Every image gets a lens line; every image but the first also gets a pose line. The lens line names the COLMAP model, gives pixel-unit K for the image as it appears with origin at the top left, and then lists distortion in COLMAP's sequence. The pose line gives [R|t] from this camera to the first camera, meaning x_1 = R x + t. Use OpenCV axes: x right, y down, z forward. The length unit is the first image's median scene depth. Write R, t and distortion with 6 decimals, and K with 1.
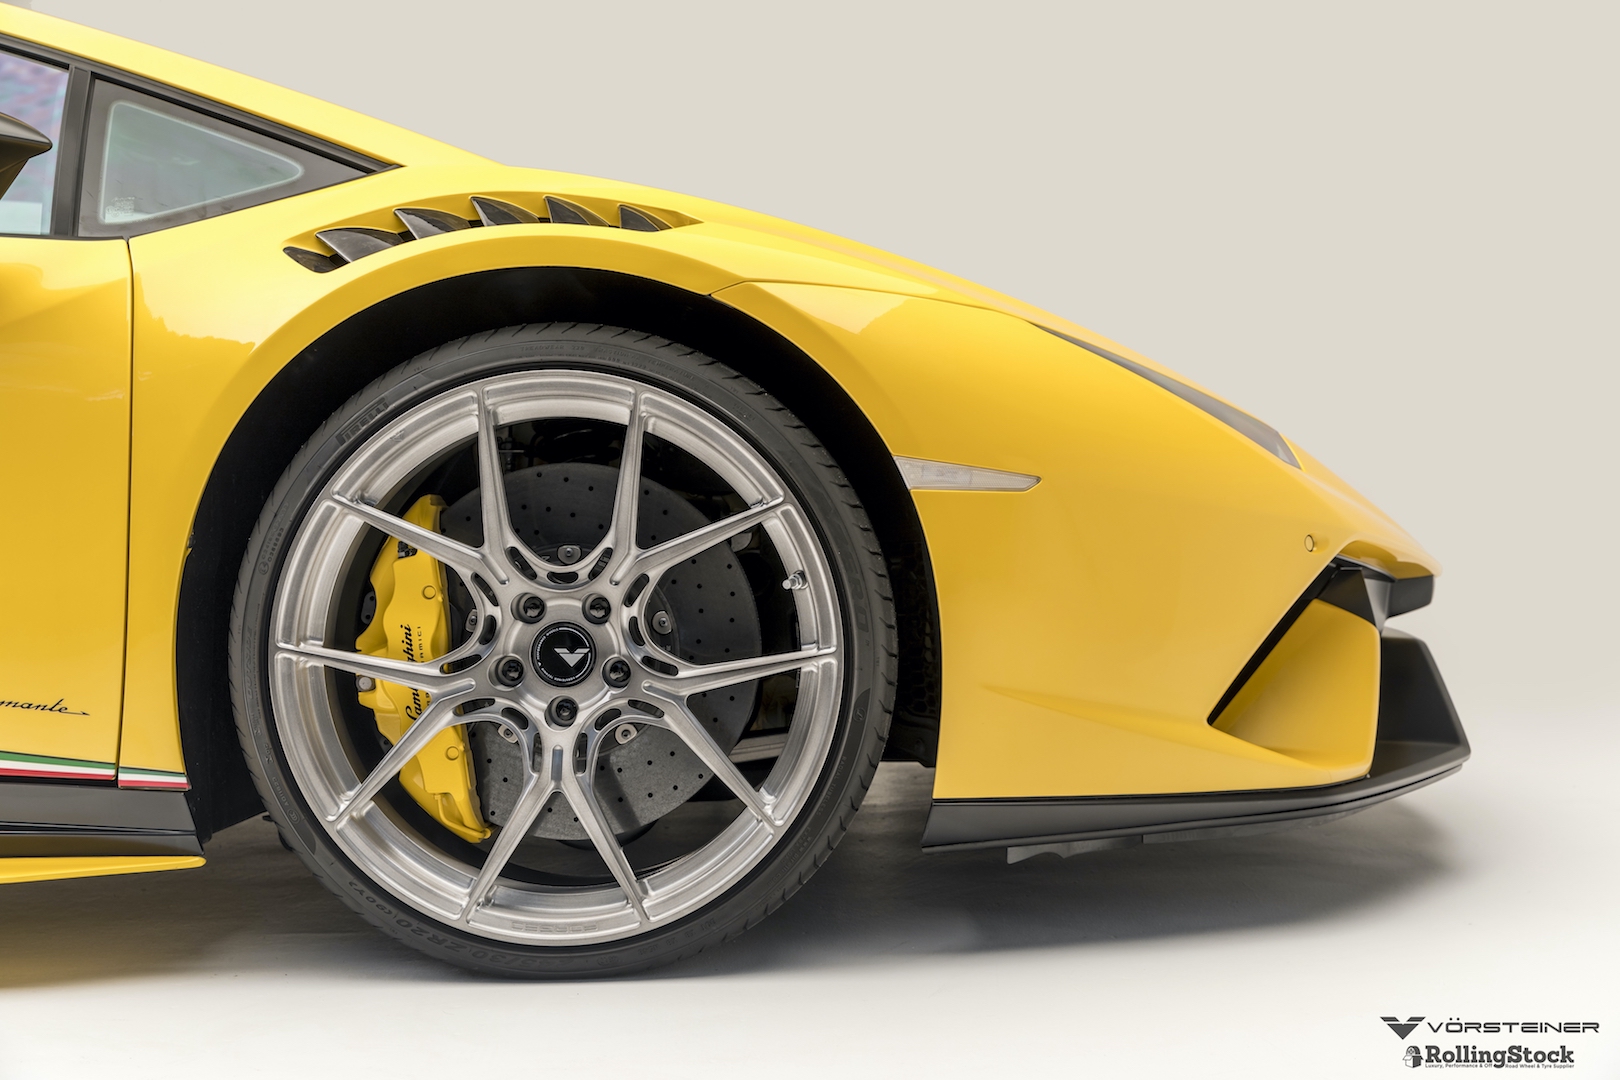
lens RADIAL K [[1914.9, 0, 823.3], [0, 1914.9, 537.9], [0, 0, 1]] dist [-0.014395, 0.000000]
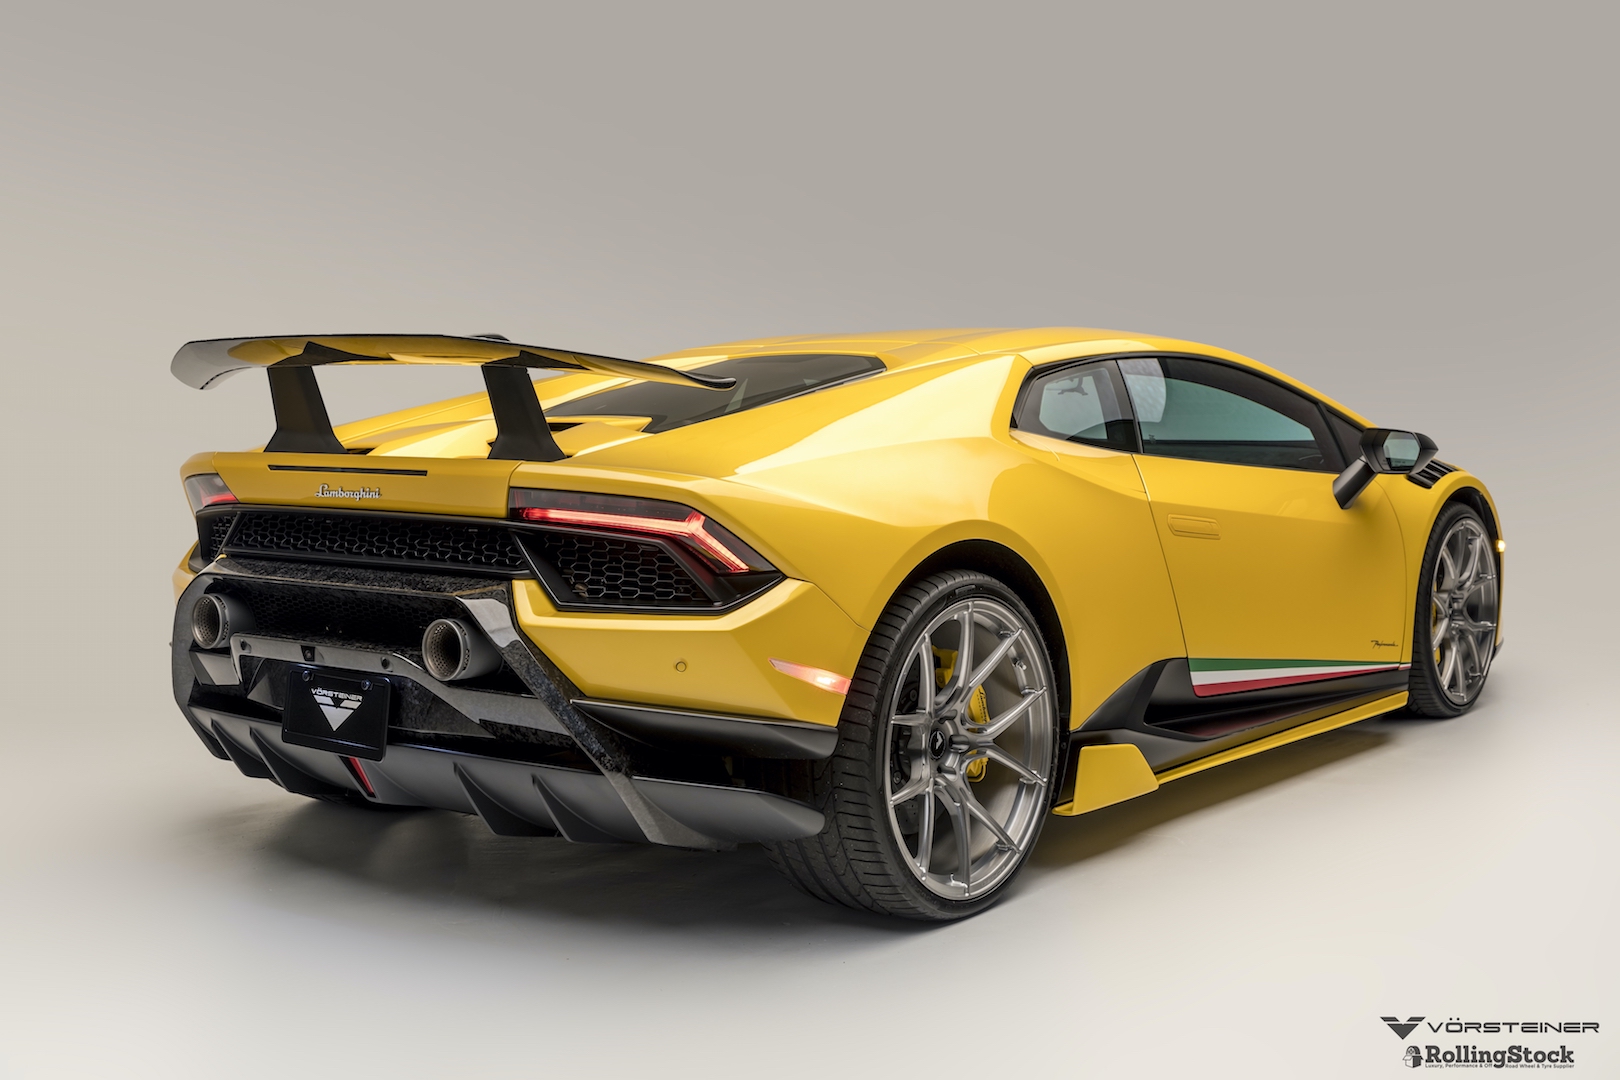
lens RADIAL K [[1986.3, 0, 820.0], [0, 1986.3, 543.9], [0, 0, 1]] dist [0.006180, 0.000000]
pose [[0.608670, -0.055218, 0.791499, -3.236455], [0.008416, 0.997969, 0.063150, -0.254654], [-0.793379, -0.031776, 0.607899, -0.120617]]
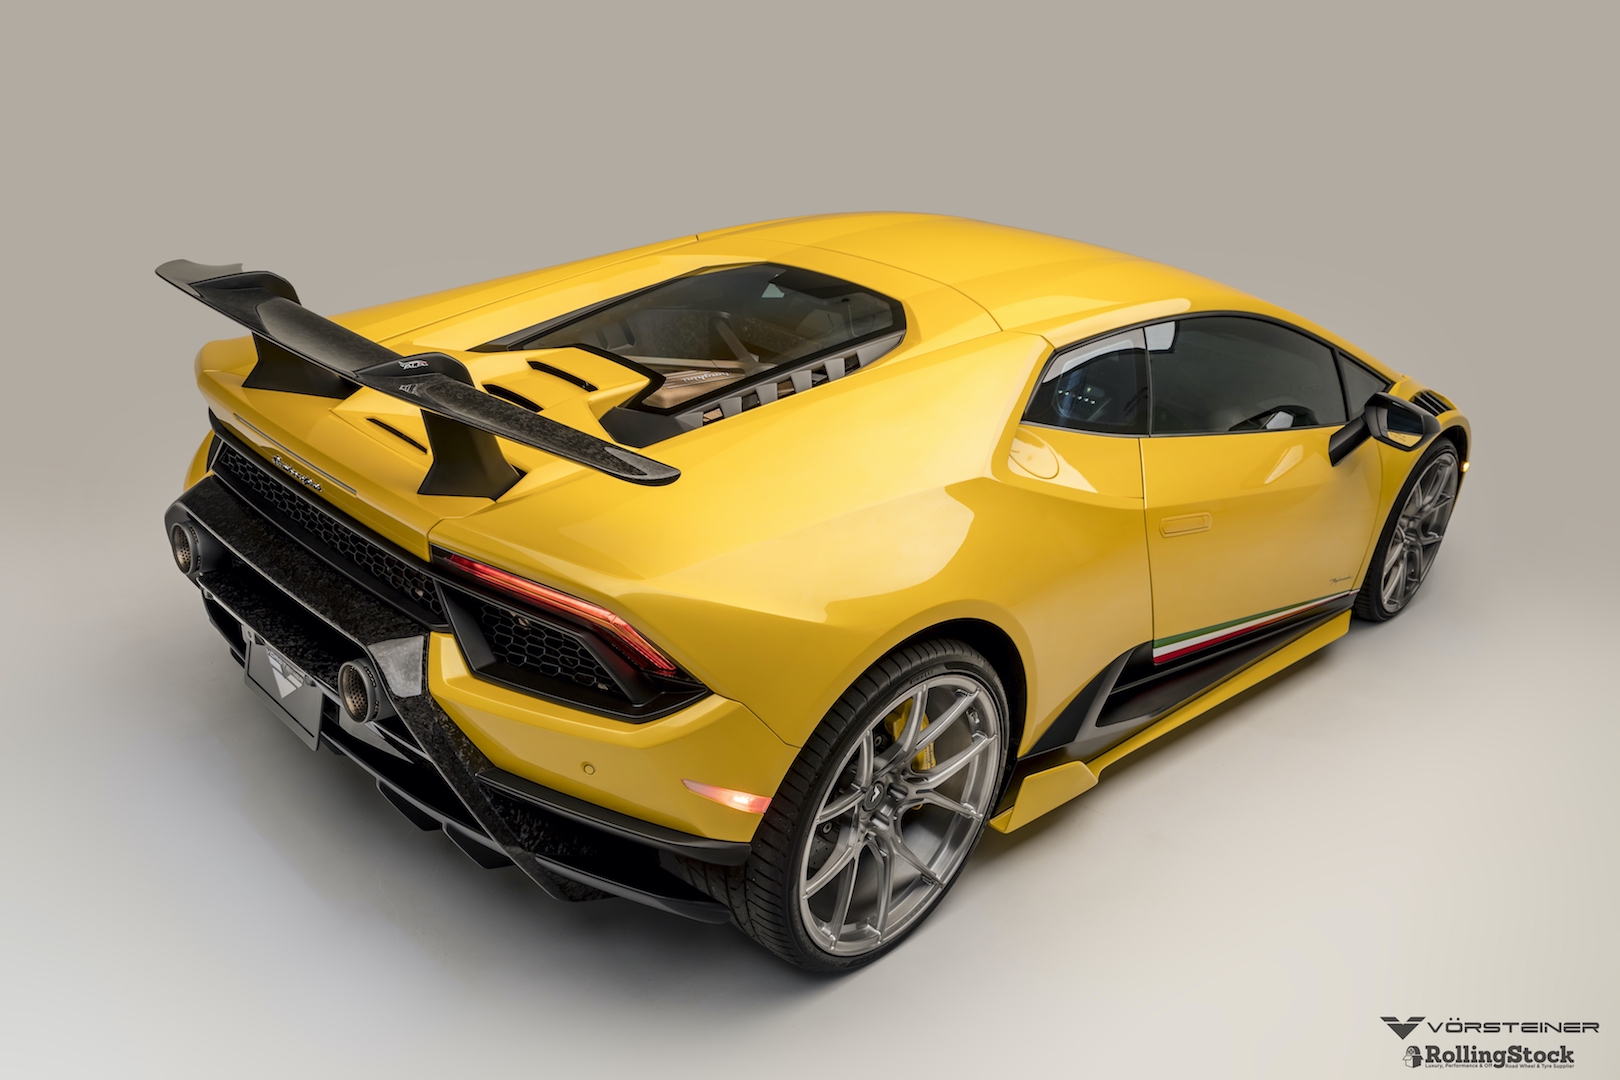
lens RADIAL K [[1292.9, 0, 810.4], [0, 1292.9, 537.9], [0, 0, 1]] dist [0.010376, -0.003924]
pose [[0.686446, -0.190662, 0.701740, -2.471298], [-0.110547, 0.926438, 0.359850, -0.635610], [-0.718729, -0.324593, 0.614872, 0.342892]]
